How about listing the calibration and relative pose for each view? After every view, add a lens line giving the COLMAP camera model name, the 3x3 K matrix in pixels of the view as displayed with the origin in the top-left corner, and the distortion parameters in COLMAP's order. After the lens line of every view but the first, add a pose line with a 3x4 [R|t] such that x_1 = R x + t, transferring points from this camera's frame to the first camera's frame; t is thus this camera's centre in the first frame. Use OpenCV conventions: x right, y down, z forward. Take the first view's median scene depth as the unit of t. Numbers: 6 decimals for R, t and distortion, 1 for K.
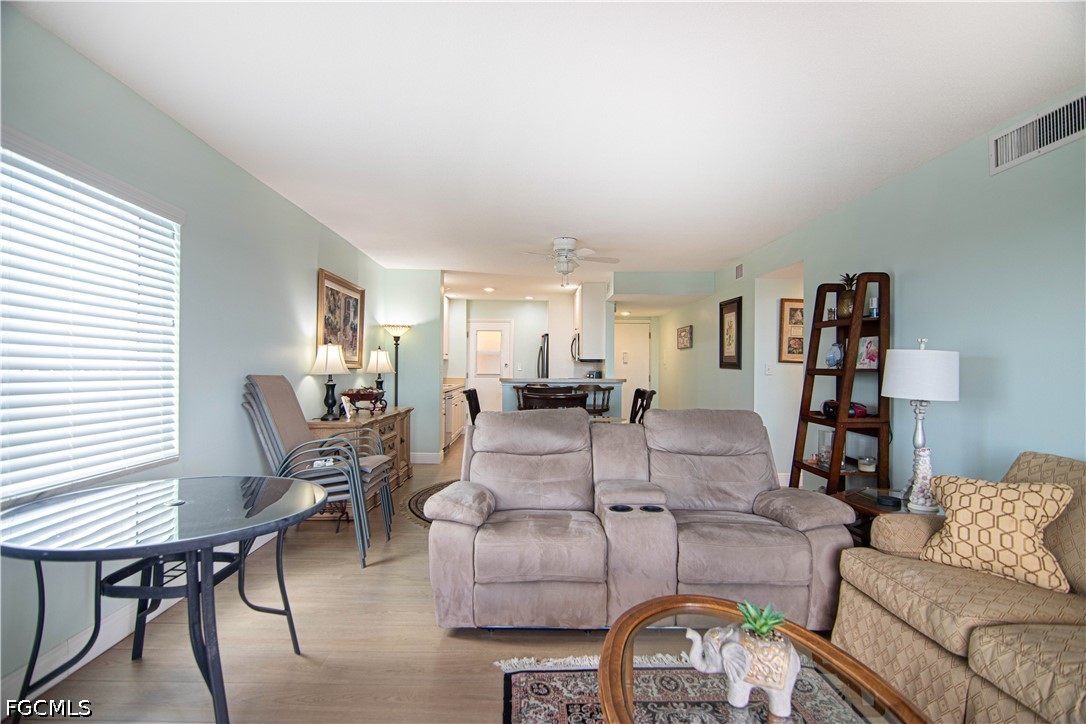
lens RADIAL K [[546.8, 0, 543.0], [0, 546.8, 362.0], [0, 0, 1]] dist [-0.005376, -0.008478]
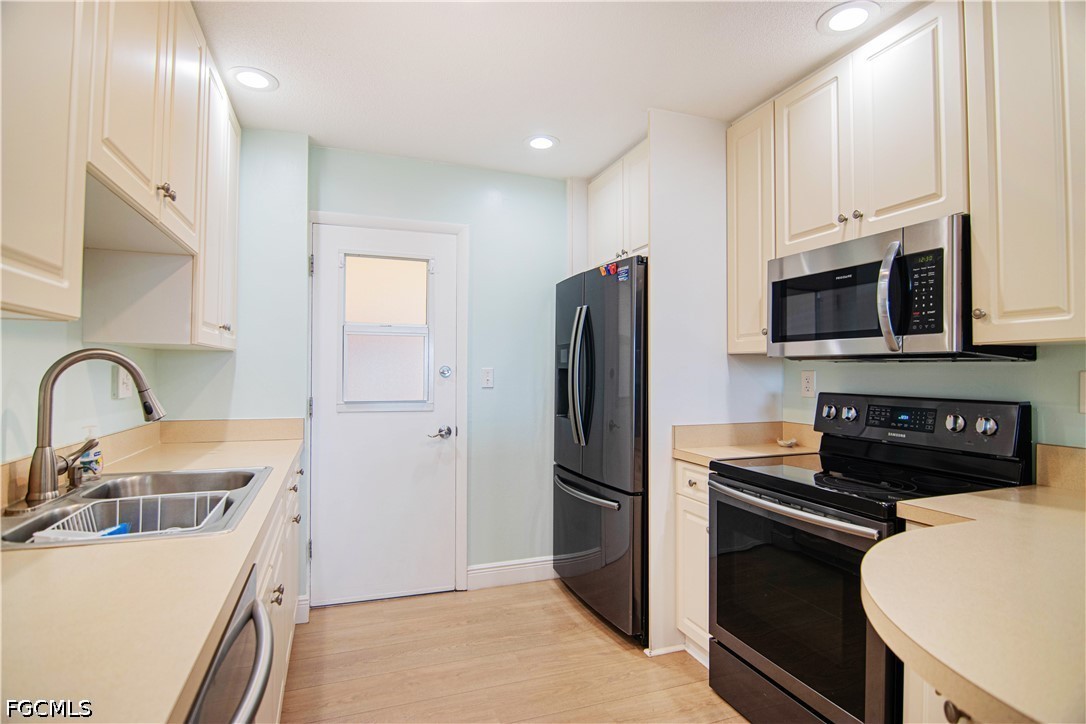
lens RADIAL K [[546.8, 0, 543.0], [0, 546.8, 362.0], [0, 0, 1]] dist [-0.005376, -0.008478]
pose [[0.974529, -0.003976, 0.224228, -0.084511], [0.005841, 0.999954, -0.007653, 0.002627], [-0.224187, 0.008768, 0.974507, 0.696217]]
